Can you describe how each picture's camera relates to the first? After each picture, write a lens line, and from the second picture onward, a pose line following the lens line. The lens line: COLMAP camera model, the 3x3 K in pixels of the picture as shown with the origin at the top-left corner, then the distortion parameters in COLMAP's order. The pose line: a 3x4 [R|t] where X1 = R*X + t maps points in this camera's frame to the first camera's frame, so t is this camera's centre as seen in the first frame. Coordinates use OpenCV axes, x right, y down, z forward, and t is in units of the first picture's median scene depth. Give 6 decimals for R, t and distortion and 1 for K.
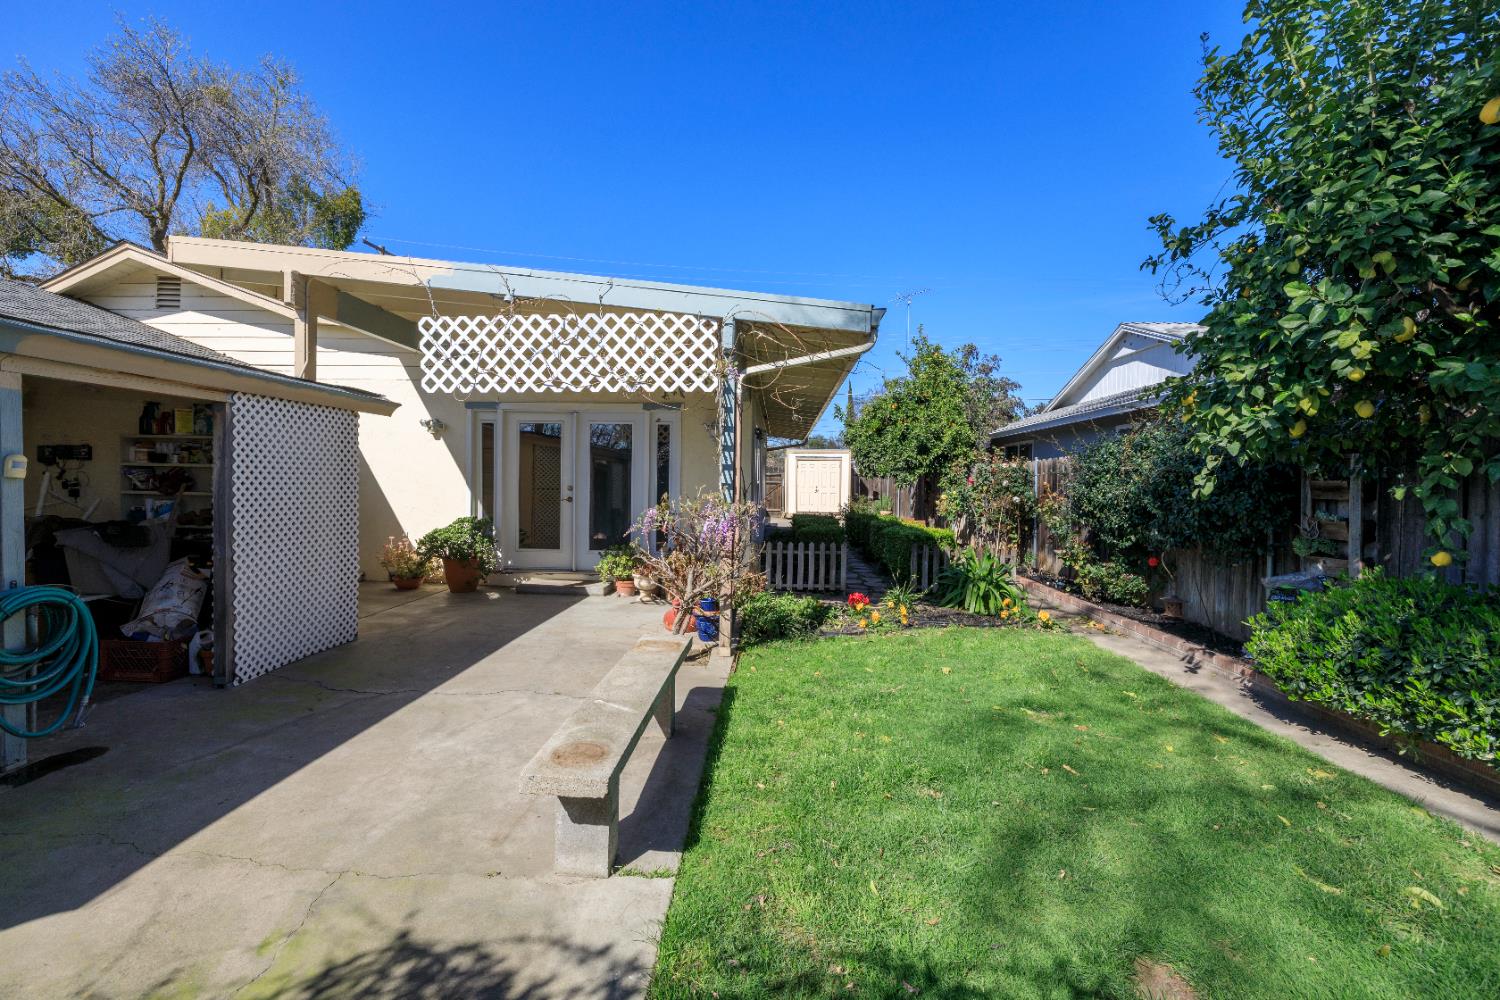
lens RADIAL K [[630.2, 0, 734.8], [0, 630.2, 495.1], [0, 0, 1]] dist [-0.000595, 0.000866]
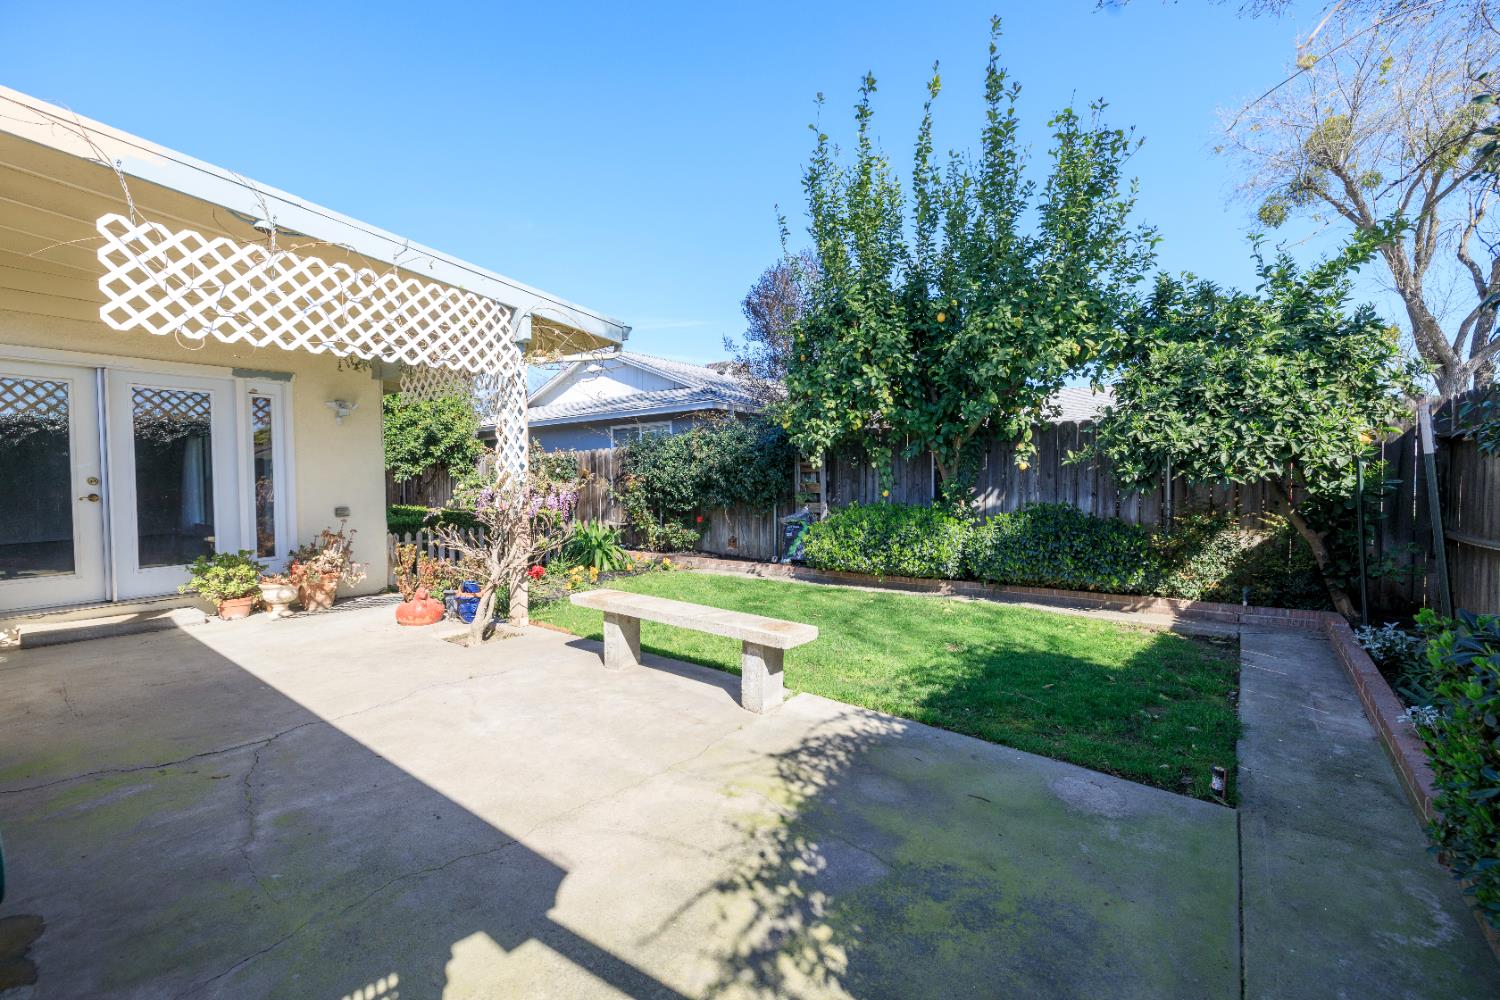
lens RADIAL K [[630.2, 0, 744.5], [0, 630.2, 498.2], [0, 0, 1]] dist [-0.000595, 0.000866]
pose [[0.566241, -0.045848, 0.822964, -0.691187], [0.036024, 0.998874, 0.030861, 0.019867], [-0.823452, 0.012172, 0.567255, 0.082870]]
